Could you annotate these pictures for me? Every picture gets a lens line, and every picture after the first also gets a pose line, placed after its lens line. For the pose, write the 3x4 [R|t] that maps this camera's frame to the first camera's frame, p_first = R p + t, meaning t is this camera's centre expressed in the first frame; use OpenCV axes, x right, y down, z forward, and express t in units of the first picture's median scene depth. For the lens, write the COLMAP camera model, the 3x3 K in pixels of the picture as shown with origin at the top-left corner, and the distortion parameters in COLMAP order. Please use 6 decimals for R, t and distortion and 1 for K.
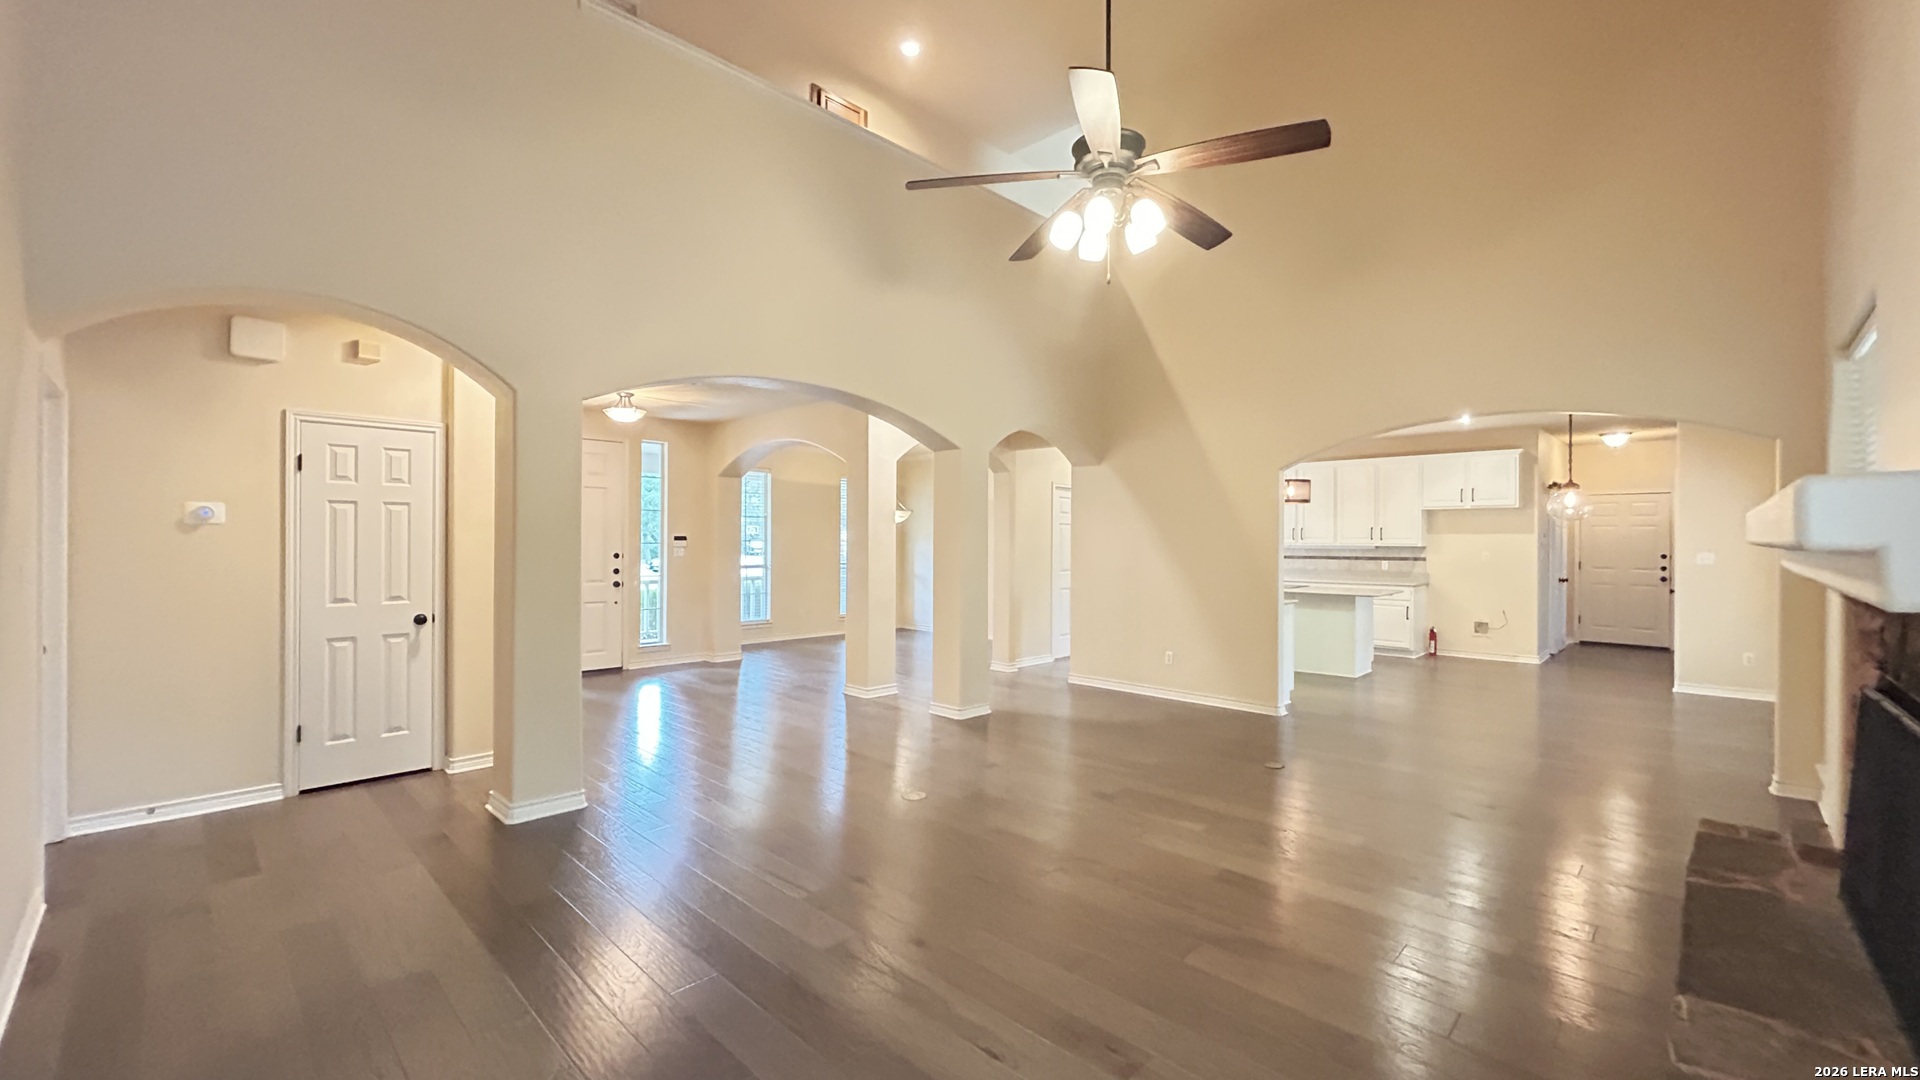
lens RADIAL K [[772.3, 0, 967.7], [0, 772.3, 537.2], [0, 0, 1]] dist [0.003392, 0.000471]
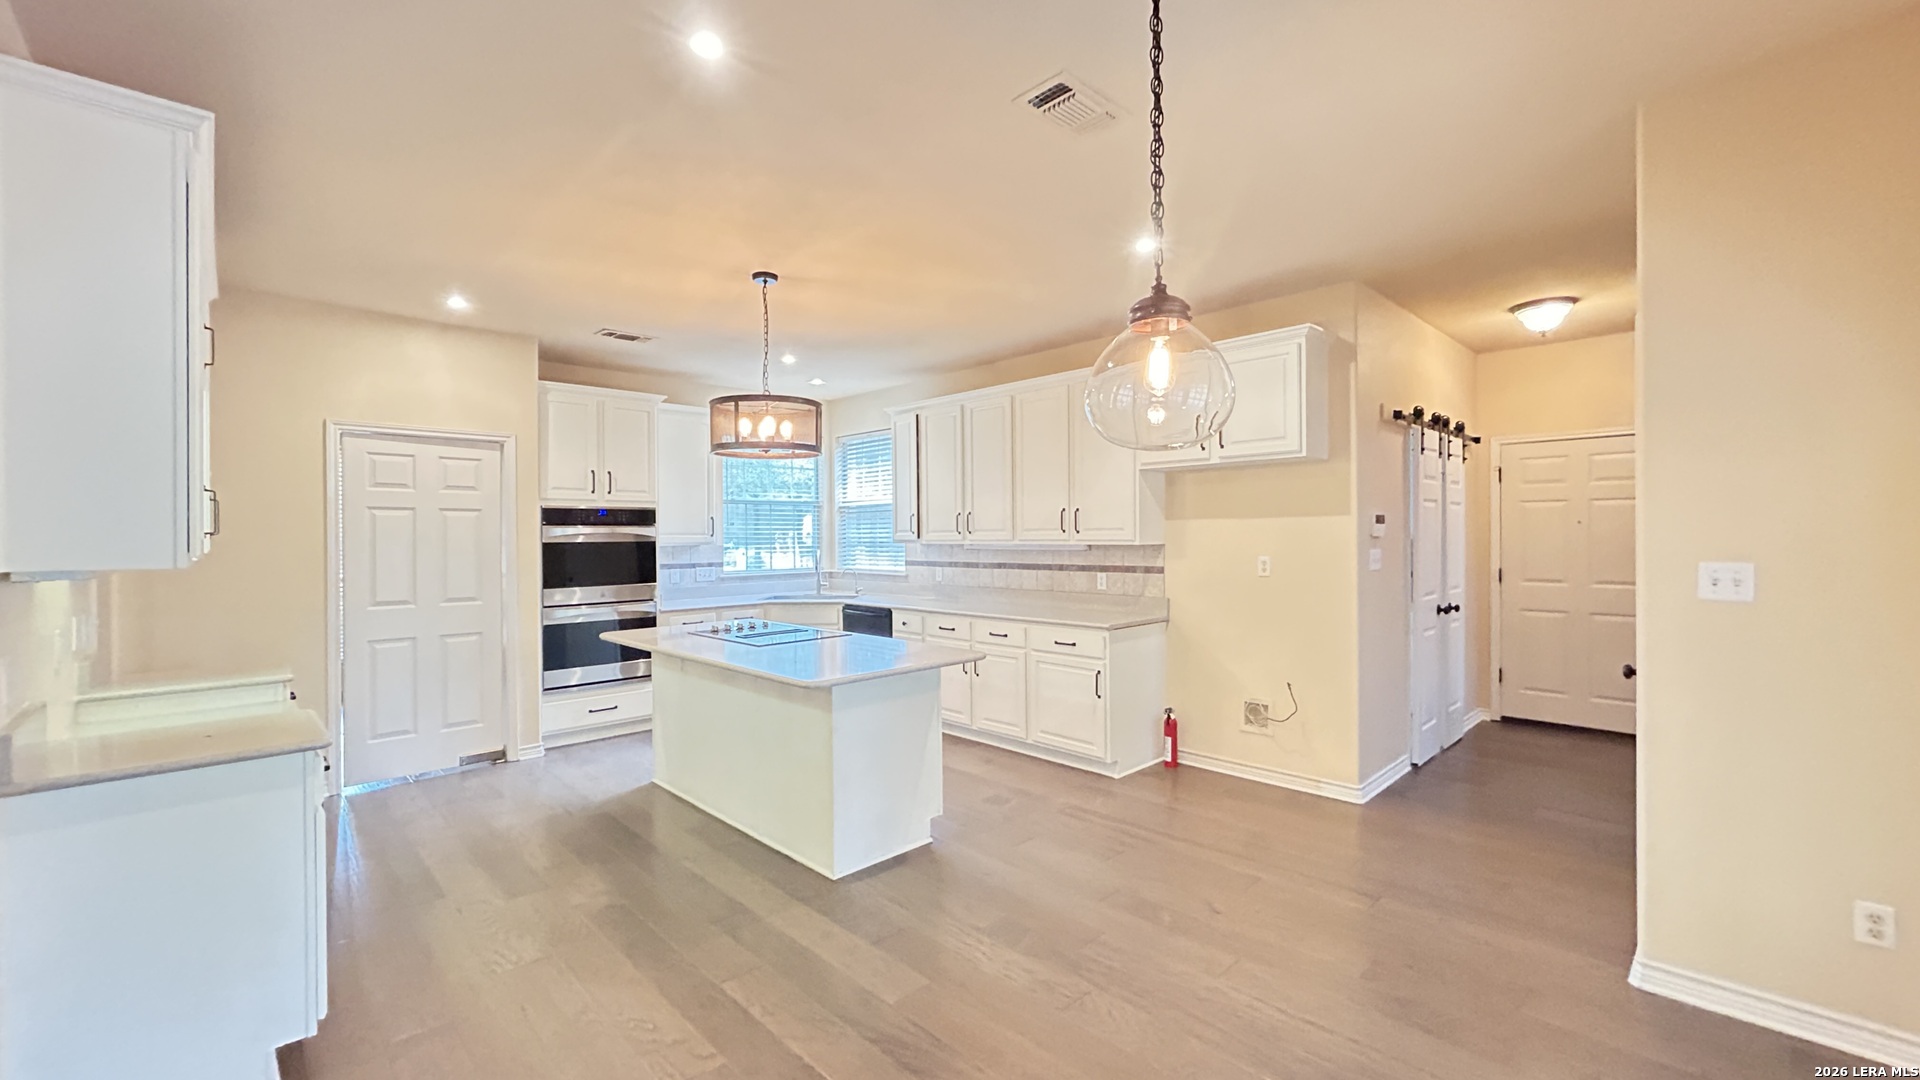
lens RADIAL K [[772.3, 0, 964.4], [0, 772.3, 535.2], [0, 0, 1]] dist [0.003392, 0.000471]
pose [[0.999321, -0.014468, -0.033877, 0.480959], [0.014534, 0.999893, 0.001711, 0.003339], [0.033849, -0.002202, 0.999425, 0.496489]]
